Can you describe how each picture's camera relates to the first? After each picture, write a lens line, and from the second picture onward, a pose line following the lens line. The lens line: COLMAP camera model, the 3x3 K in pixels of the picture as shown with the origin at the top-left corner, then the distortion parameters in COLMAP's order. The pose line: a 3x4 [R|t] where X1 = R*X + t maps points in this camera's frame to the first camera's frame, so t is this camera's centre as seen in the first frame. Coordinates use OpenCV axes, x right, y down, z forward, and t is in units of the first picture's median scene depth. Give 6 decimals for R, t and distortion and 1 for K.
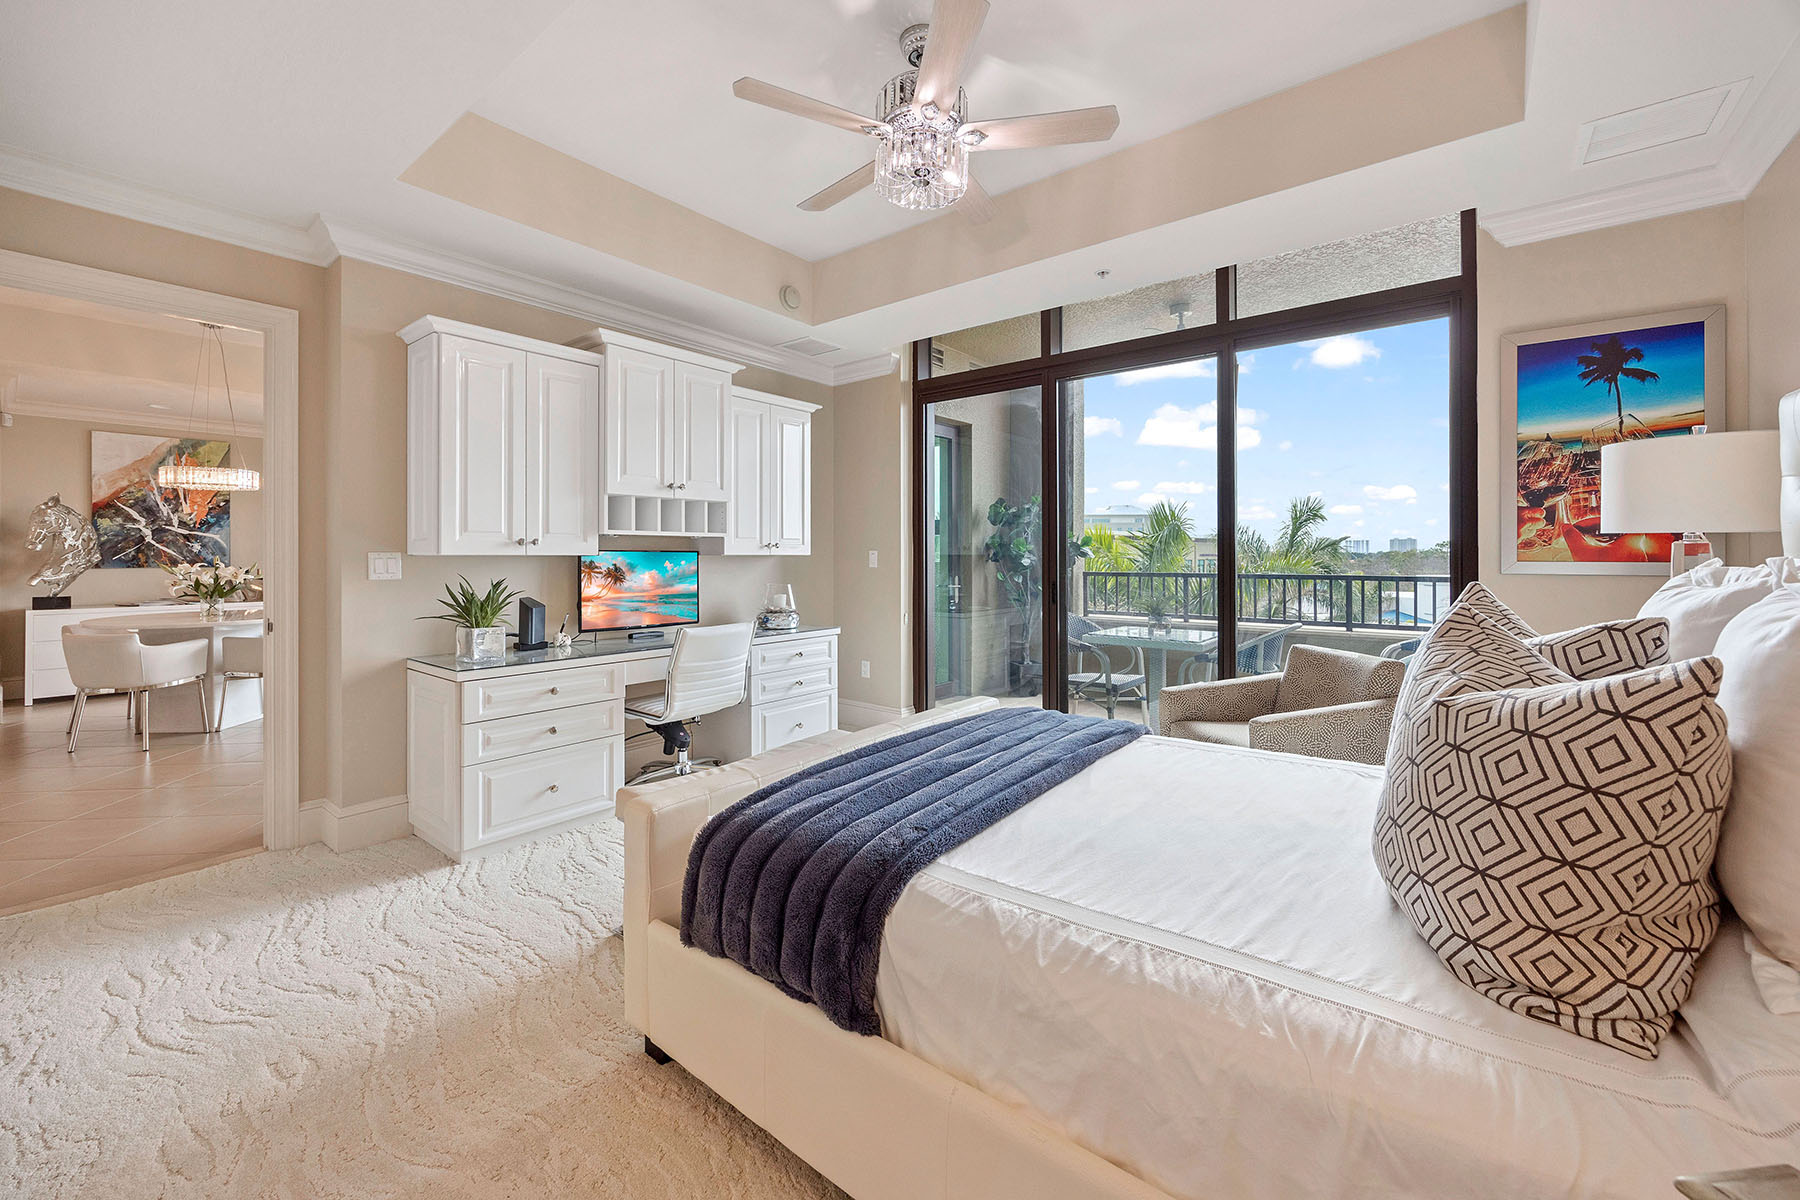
lens RADIAL K [[684.1, 0, 854.4], [0, 684.1, 551.1], [0, 0, 1]] dist [-0.005542, 0.001161]
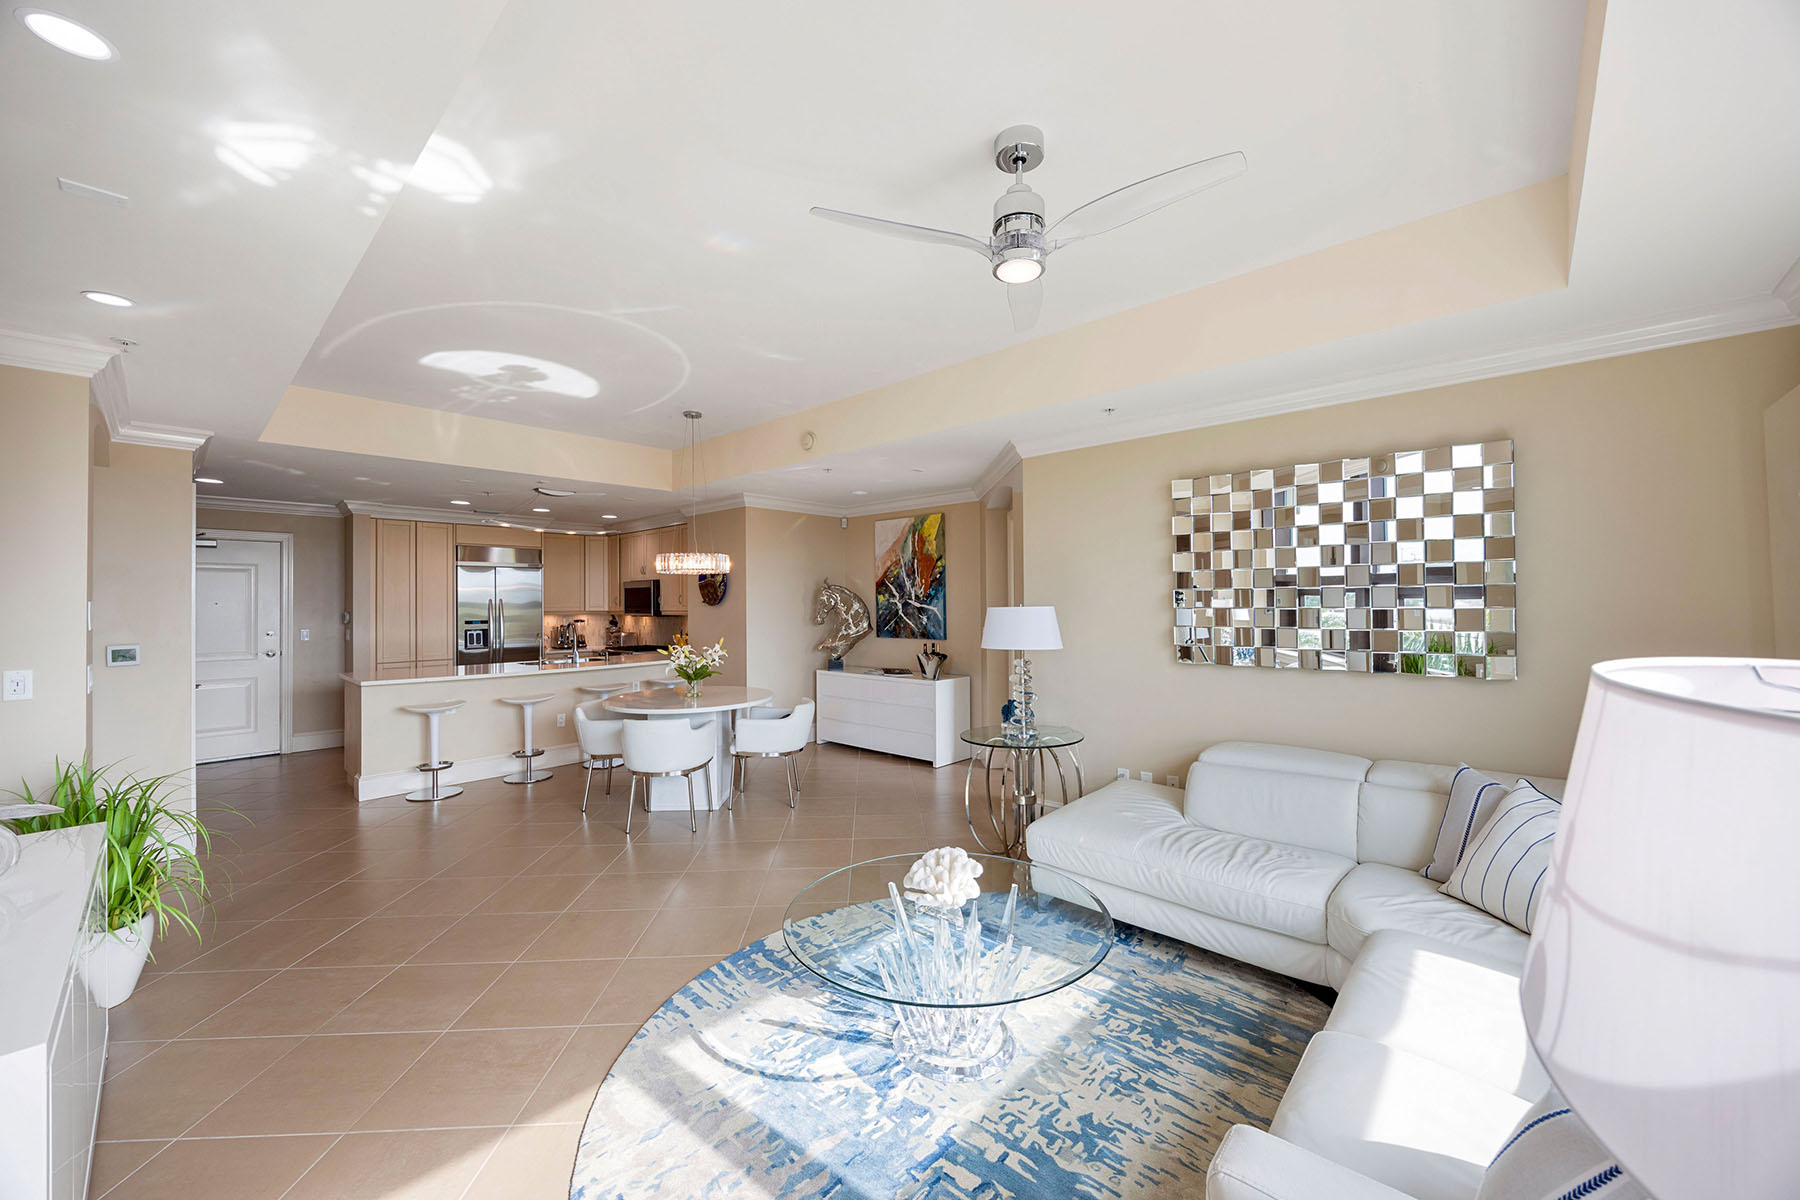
lens RADIAL K [[684.1, 0, 901.9], [0, 684.1, 596.4], [0, 0, 1]] dist [-0.005542, 0.001161]
pose [[-0.059559, -0.006643, -0.998203, 0.061951], [0.011056, 0.999912, -0.007314, -0.035604], [0.998164, -0.011472, -0.059480, 1.079648]]
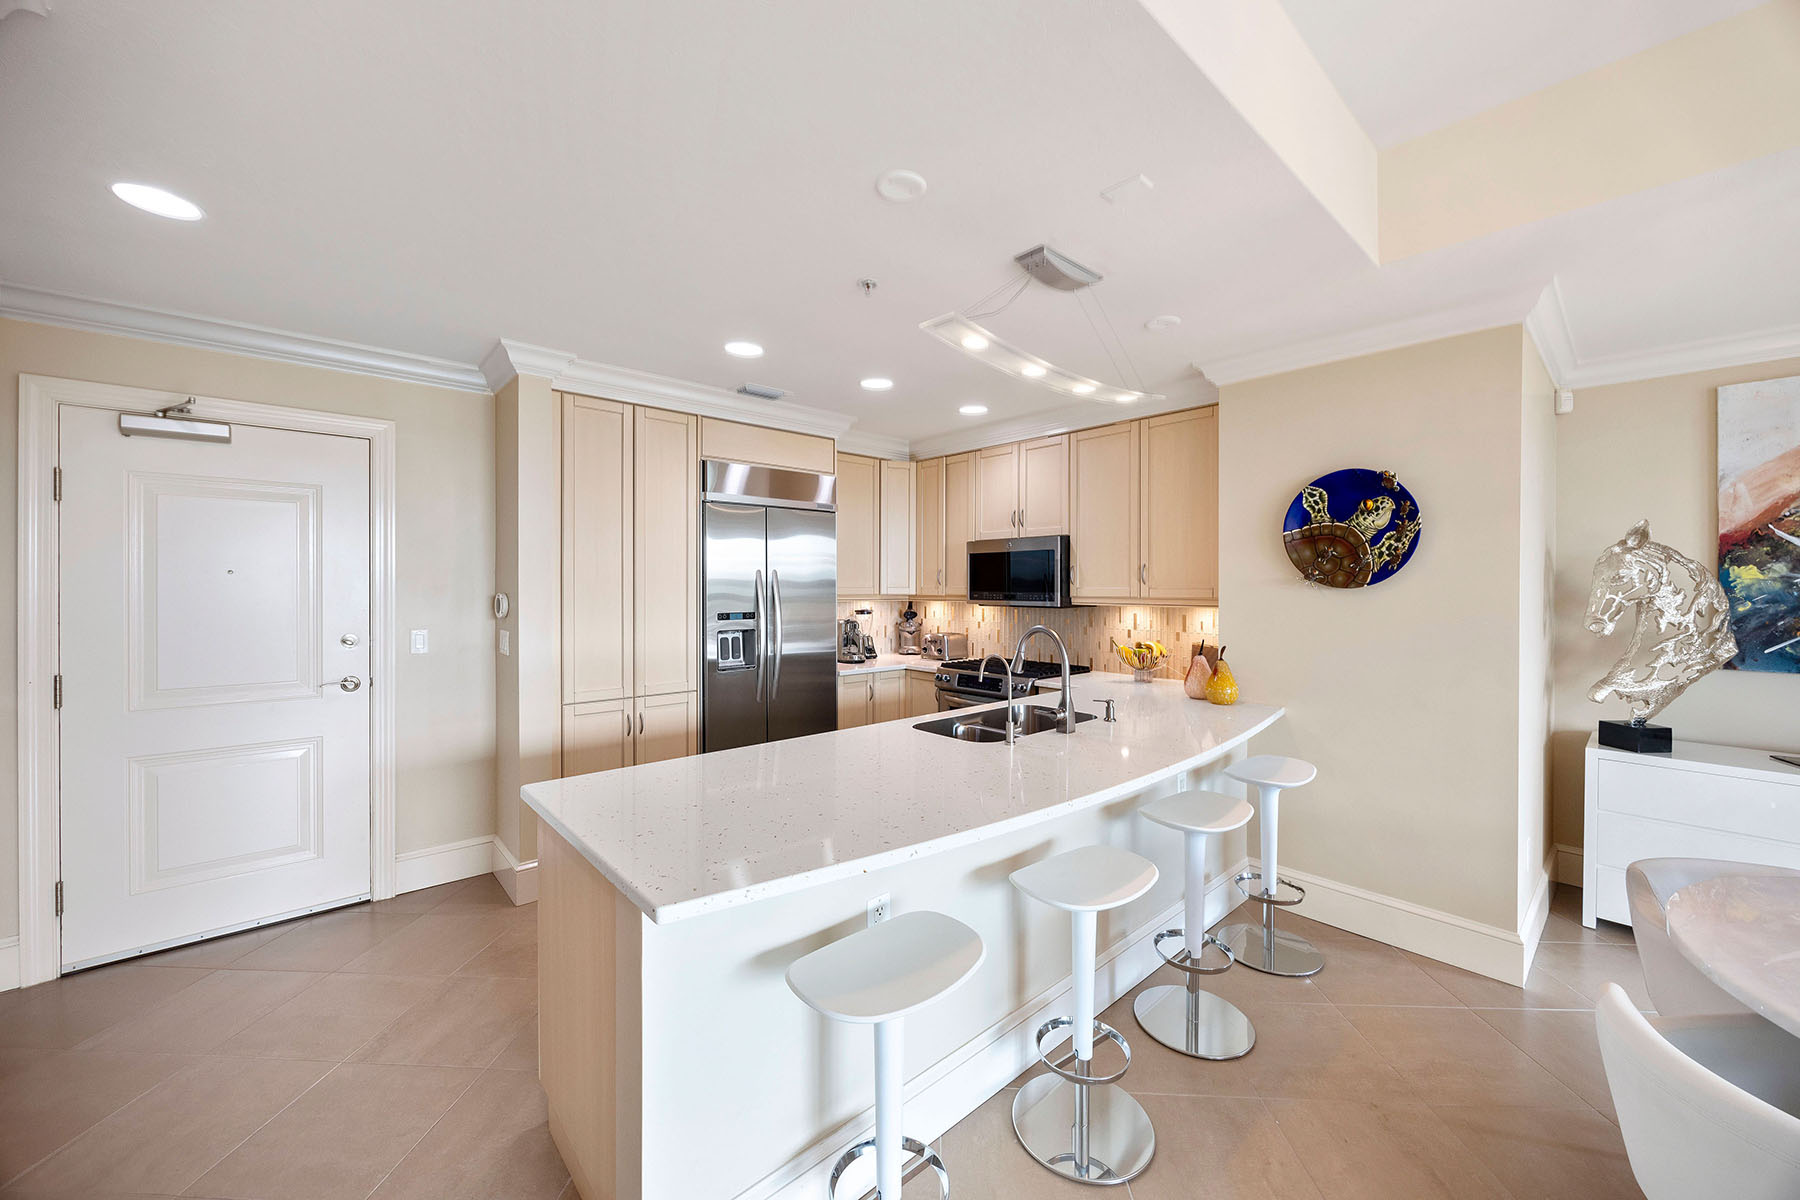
lens RADIAL K [[684.1, 0, 903.3], [0, 684.1, 588.7], [0, 0, 1]] dist [-0.005542, 0.001161]
pose [[-0.151240, 0.006777, -0.988474, -0.534164], [0.001505, 0.999977, 0.006625, -0.035013], [0.988496, -0.000485, -0.151246, 0.482187]]
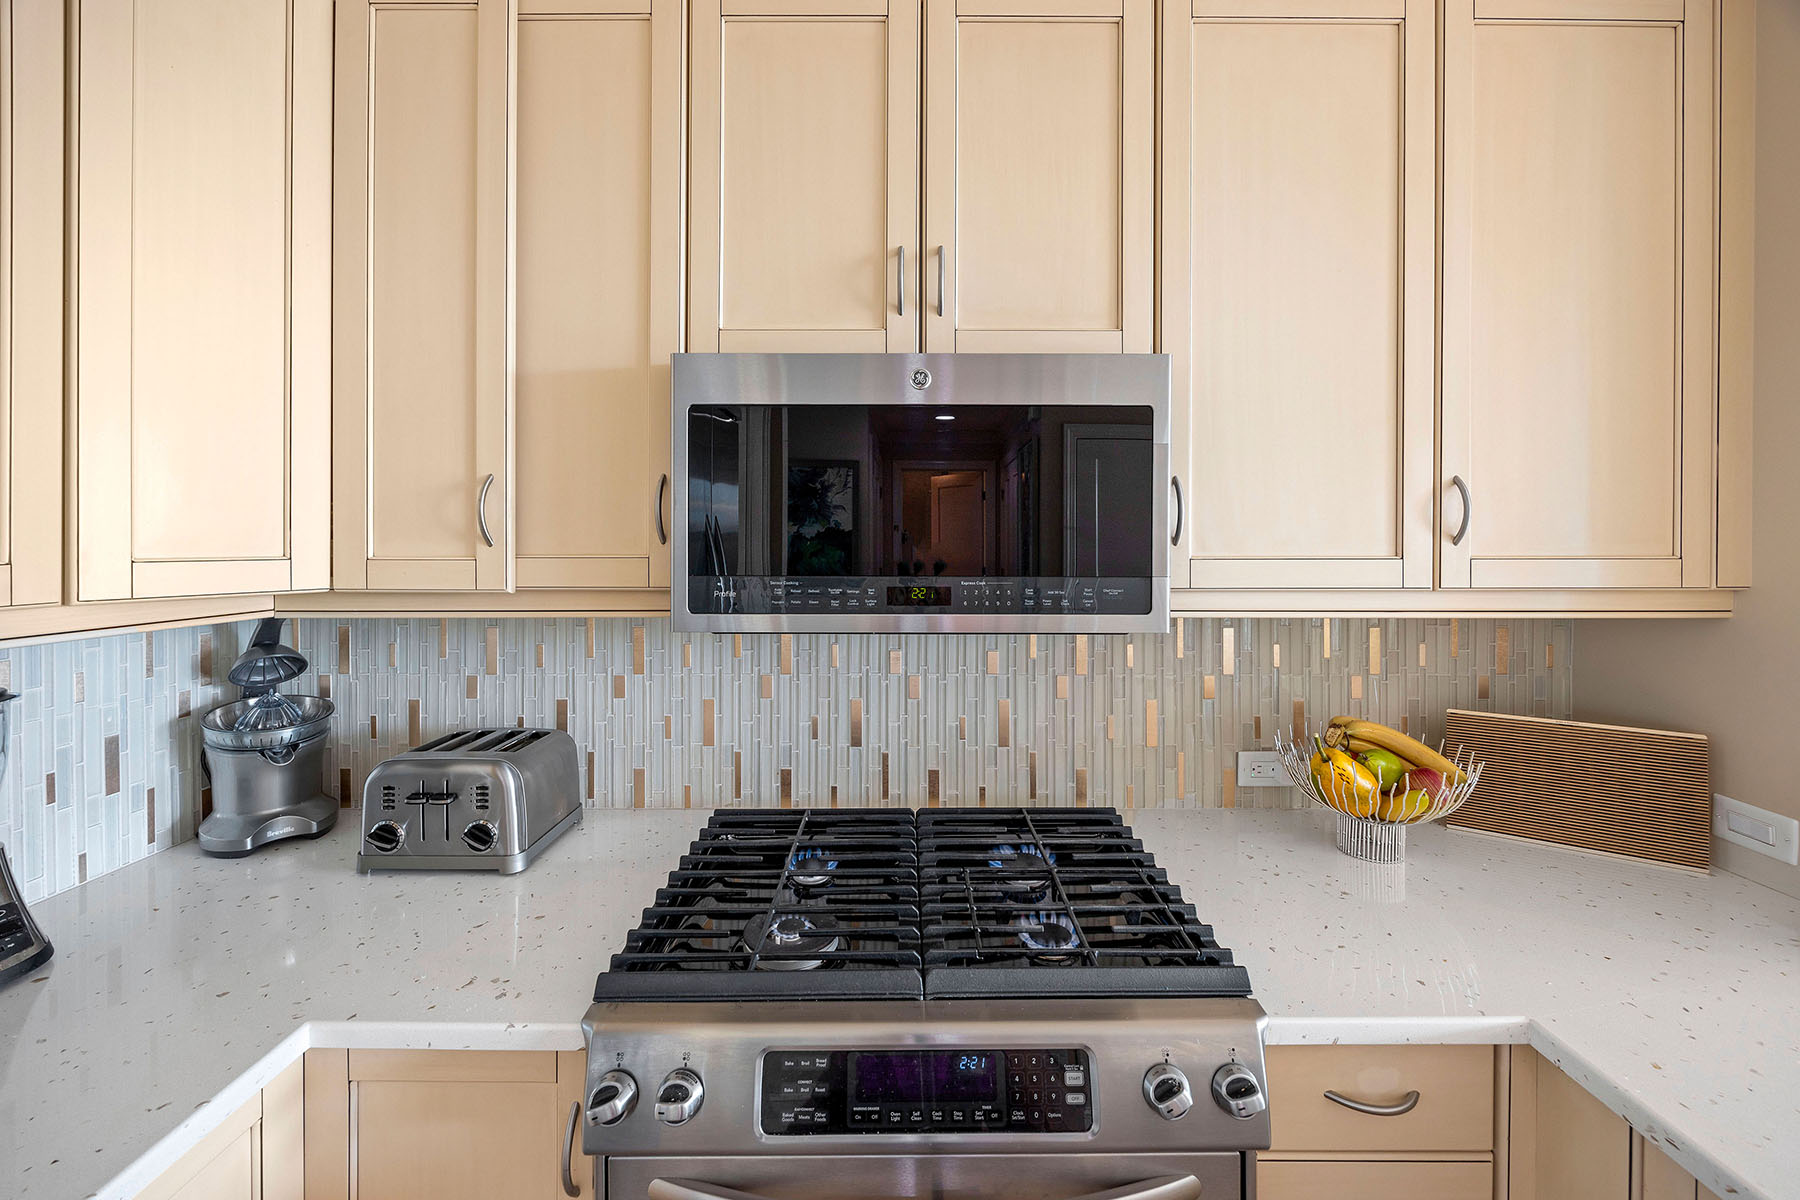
lens RADIAL K [[684.1, 0, 906.9], [0, 684.1, 546.8], [0, 0, 1]] dist [-0.005542, 0.001161]
pose [[0.633857, 0.004787, -0.773436, -1.116760], [-0.000462, 0.999983, 0.005810, -0.034950], [0.773450, -0.003326, 0.633848, 0.376931]]
